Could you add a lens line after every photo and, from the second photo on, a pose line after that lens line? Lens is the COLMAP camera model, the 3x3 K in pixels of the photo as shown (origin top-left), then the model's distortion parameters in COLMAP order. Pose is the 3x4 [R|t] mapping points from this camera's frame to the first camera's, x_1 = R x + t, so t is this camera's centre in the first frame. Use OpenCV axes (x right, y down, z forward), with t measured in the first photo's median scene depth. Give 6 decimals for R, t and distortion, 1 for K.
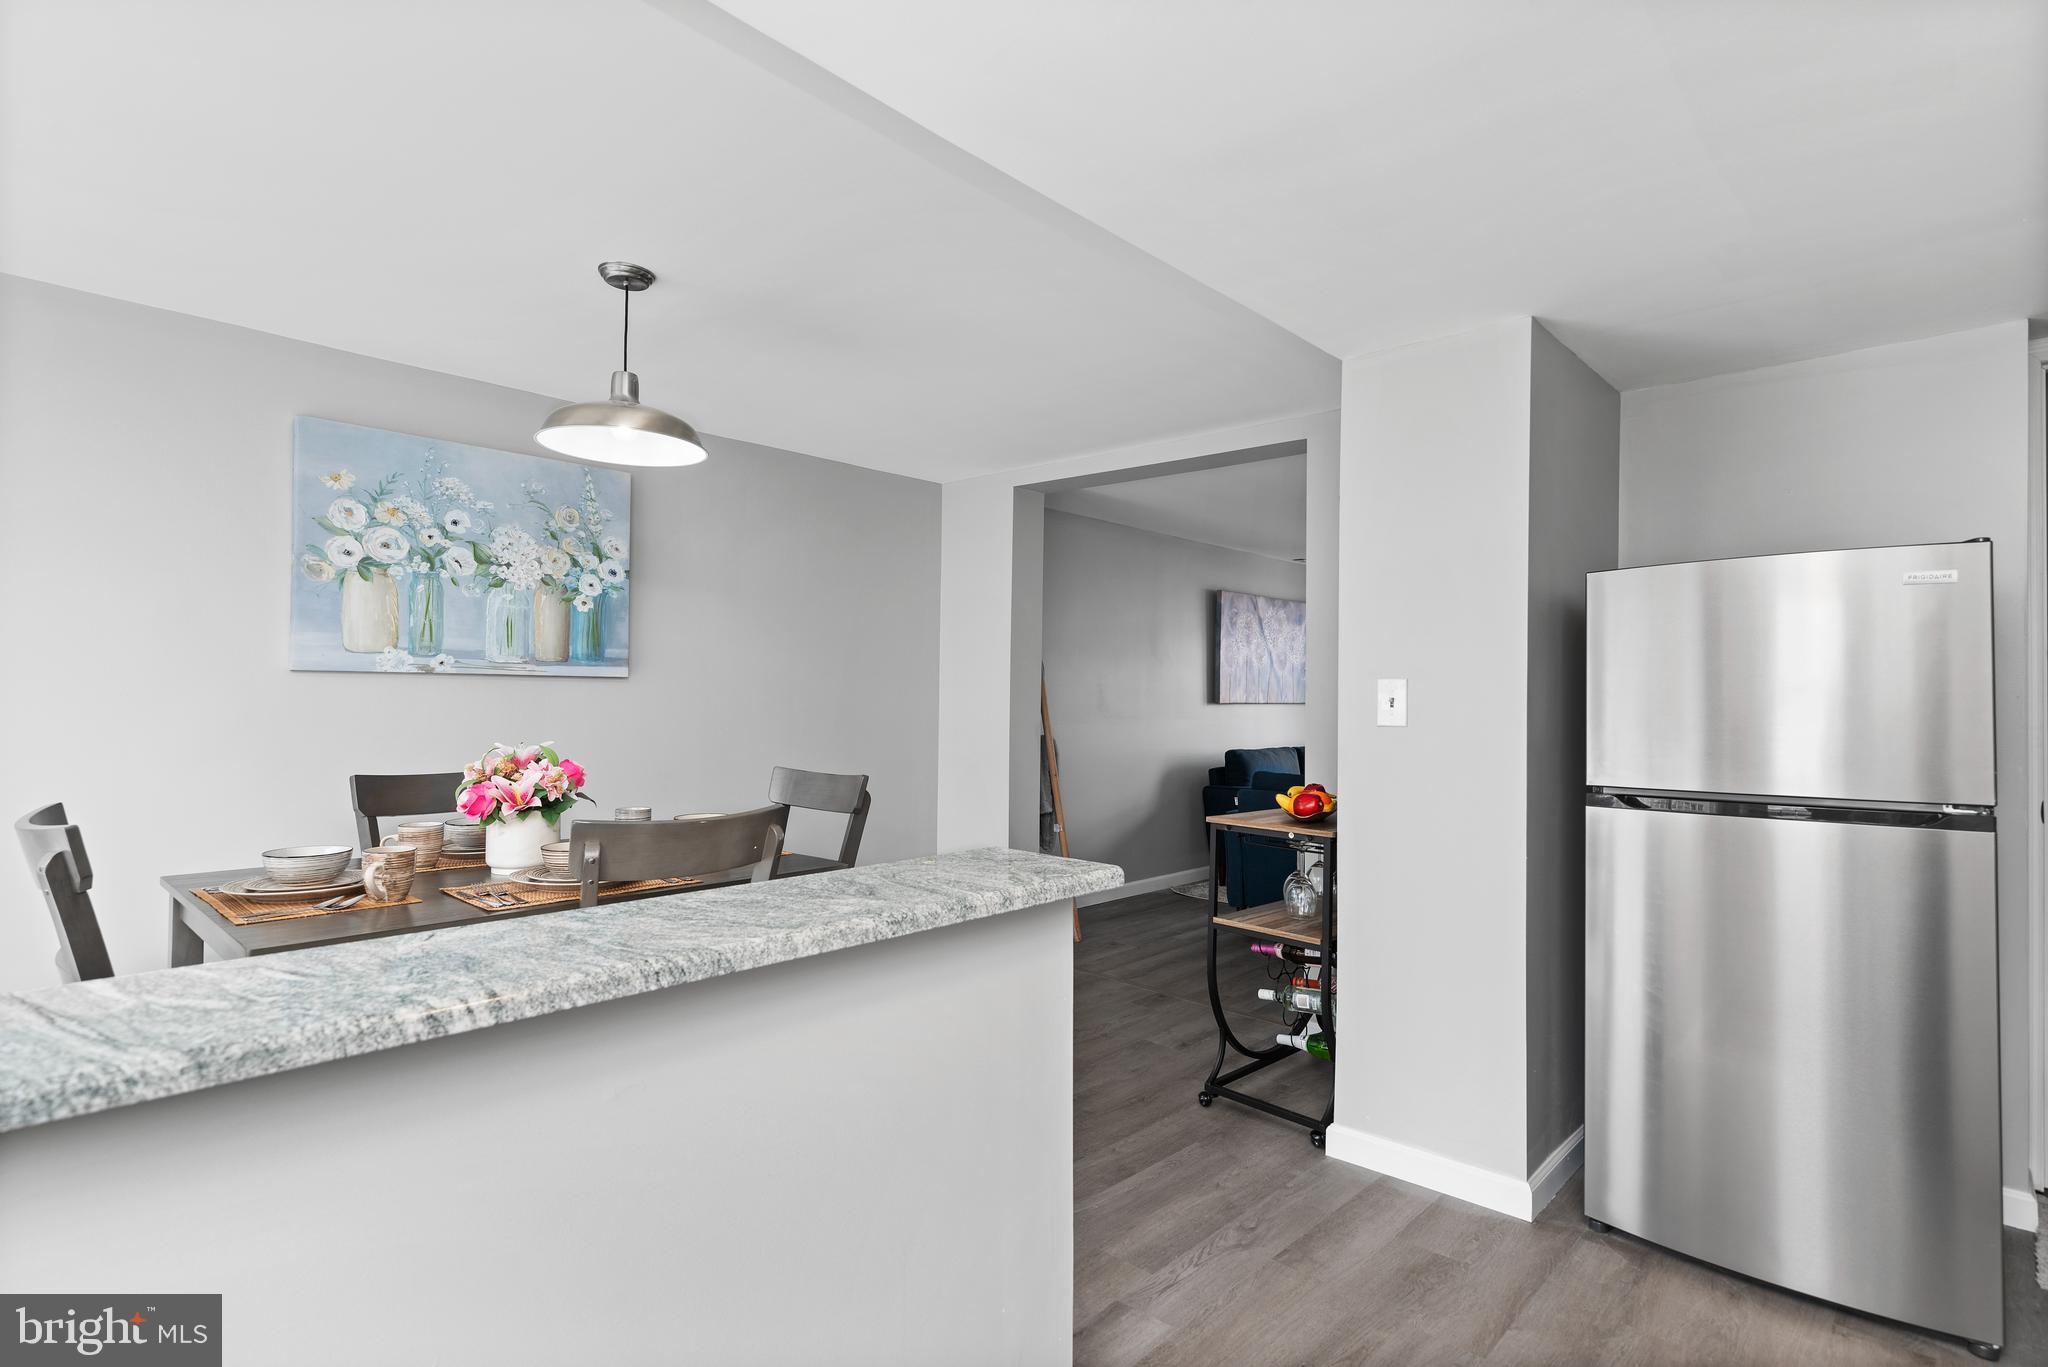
lens RADIAL K [[1006.6, 0, 1052.8], [0, 1006.6, 689.6], [0, 0, 1]] dist [0.007331, -0.003210]
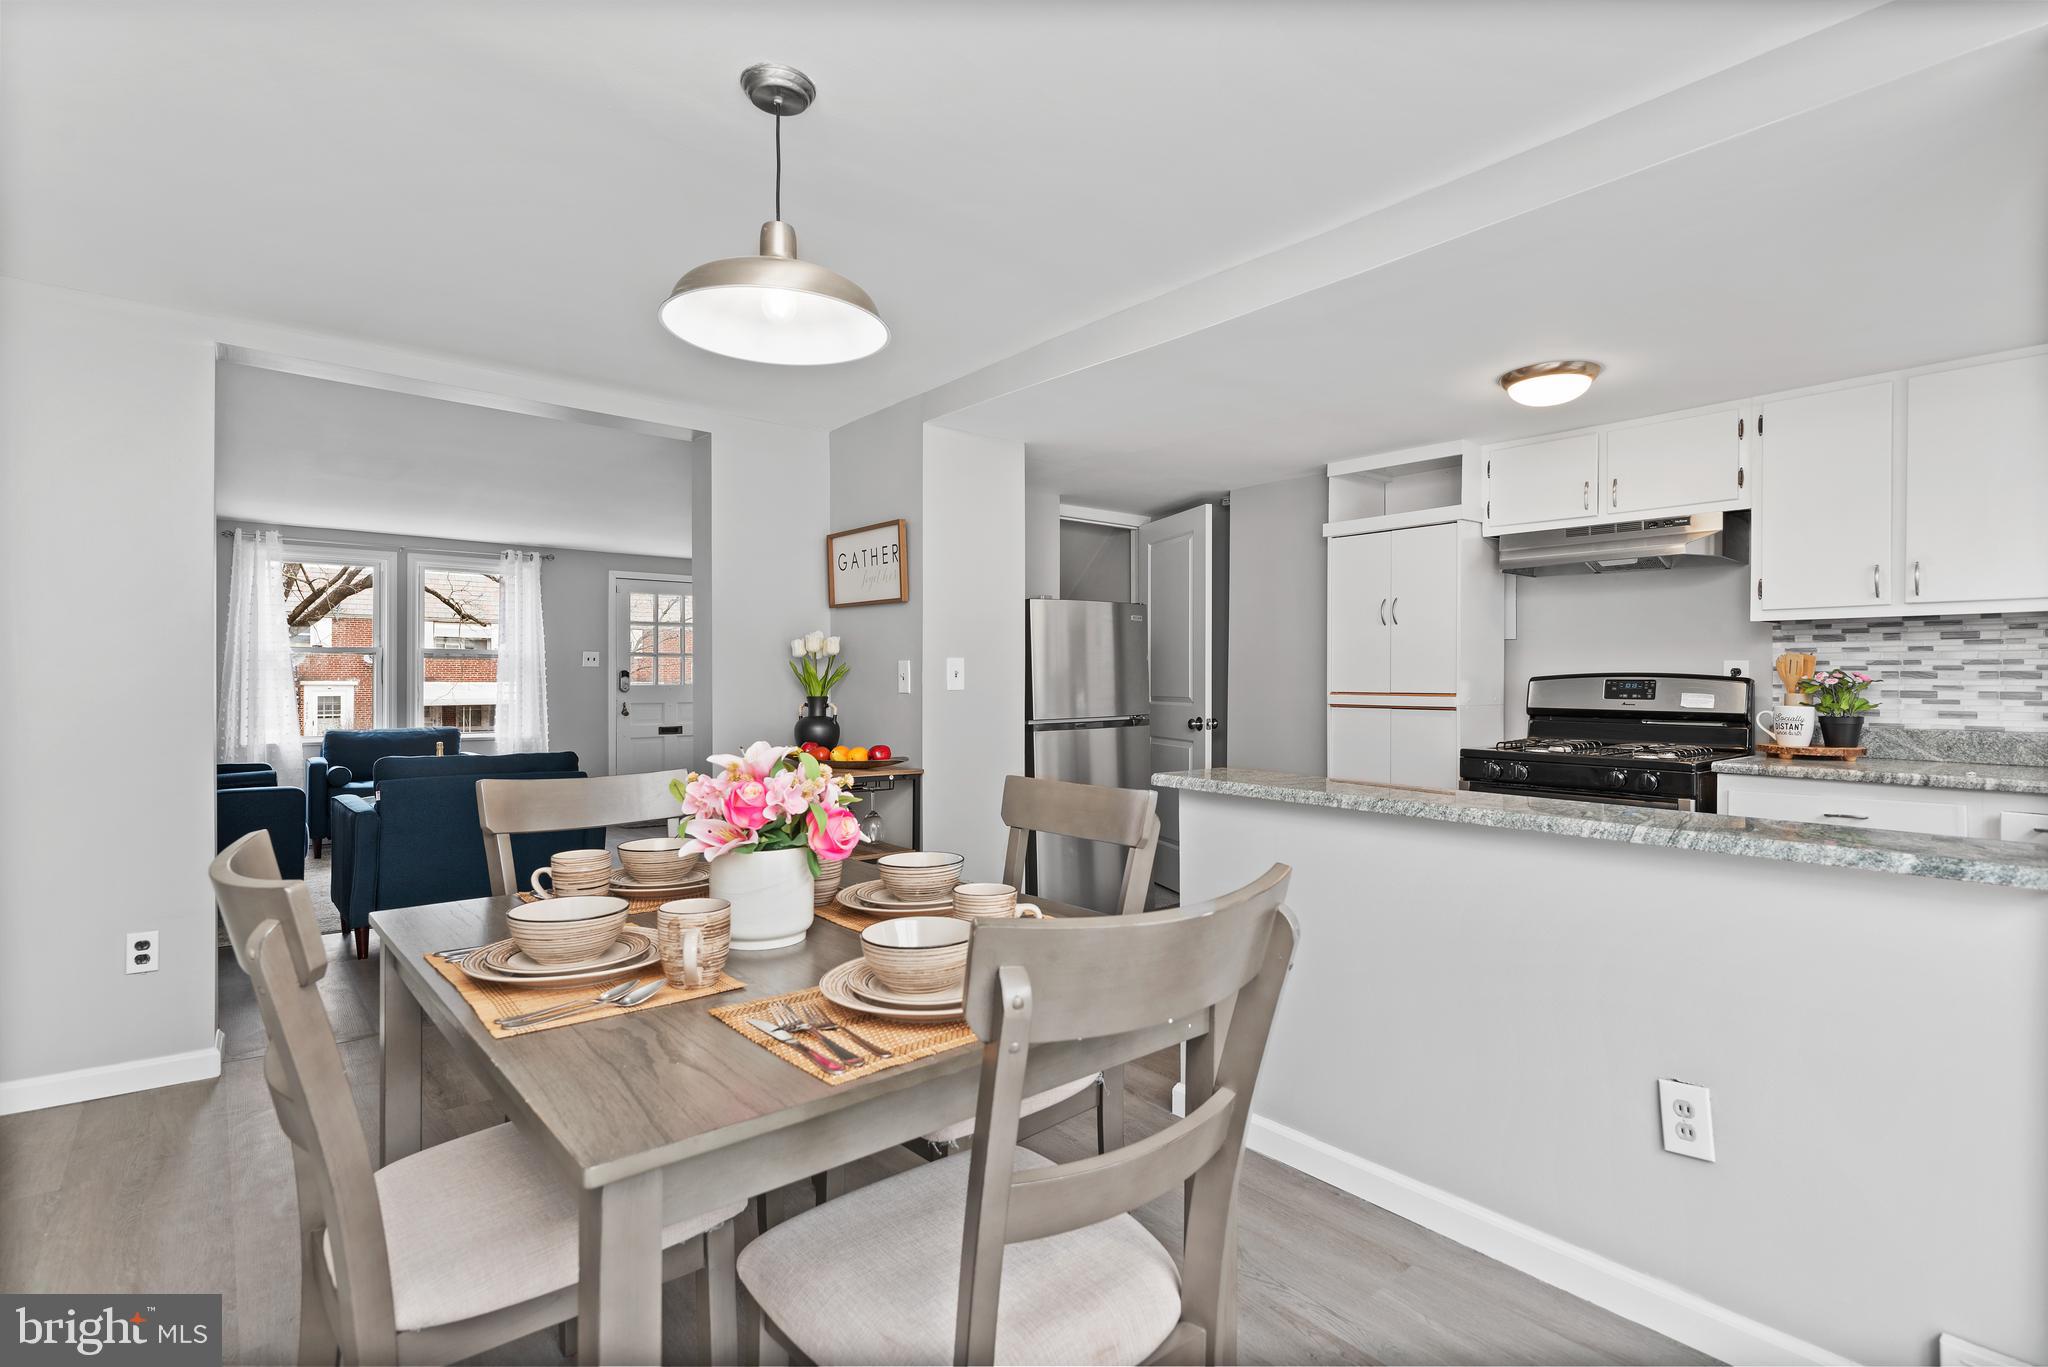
lens RADIAL K [[1006.6, 0, 1035.7], [0, 1006.6, 677.0], [0, 0, 1]] dist [0.007331, -0.003210]
pose [[0.121326, -0.010615, 0.992556, -0.860852], [-0.010330, 0.999875, 0.011956, -0.000905], [-0.992559, -0.011703, 0.121201, 0.558697]]
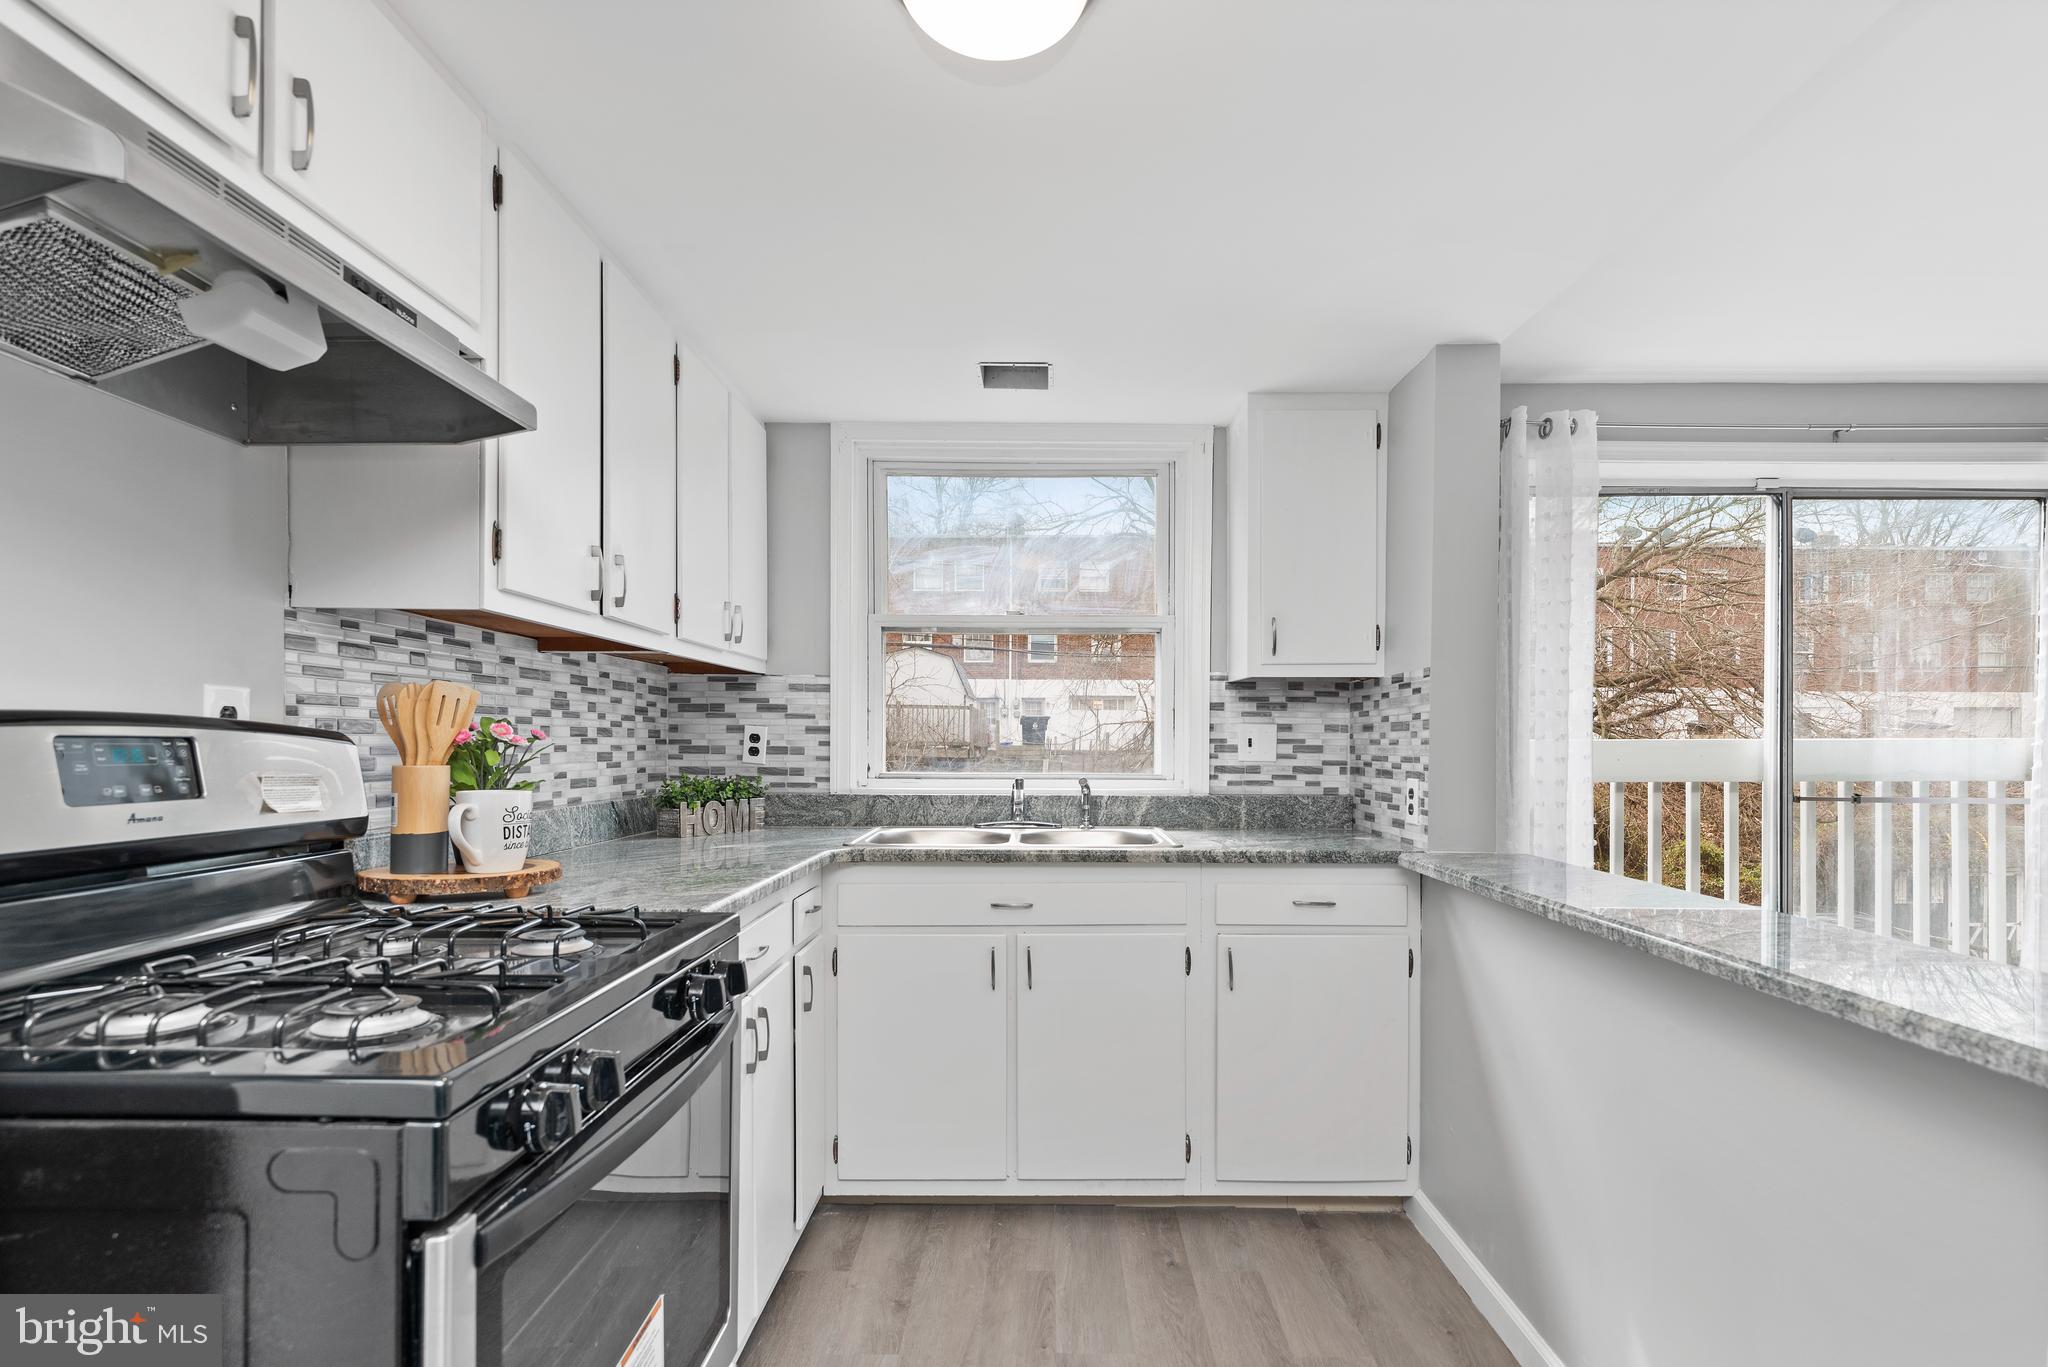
lens RADIAL K [[1006.6, 0, 1042.9], [0, 1006.6, 759.1], [0, 0, 1]] dist [0.007331, -0.003210]
pose [[-0.728977, -0.004124, -0.684525, 0.381294], [-0.007380, 0.999971, 0.001834, 0.014214], [0.684498, 0.006389, -0.728987, 0.479383]]
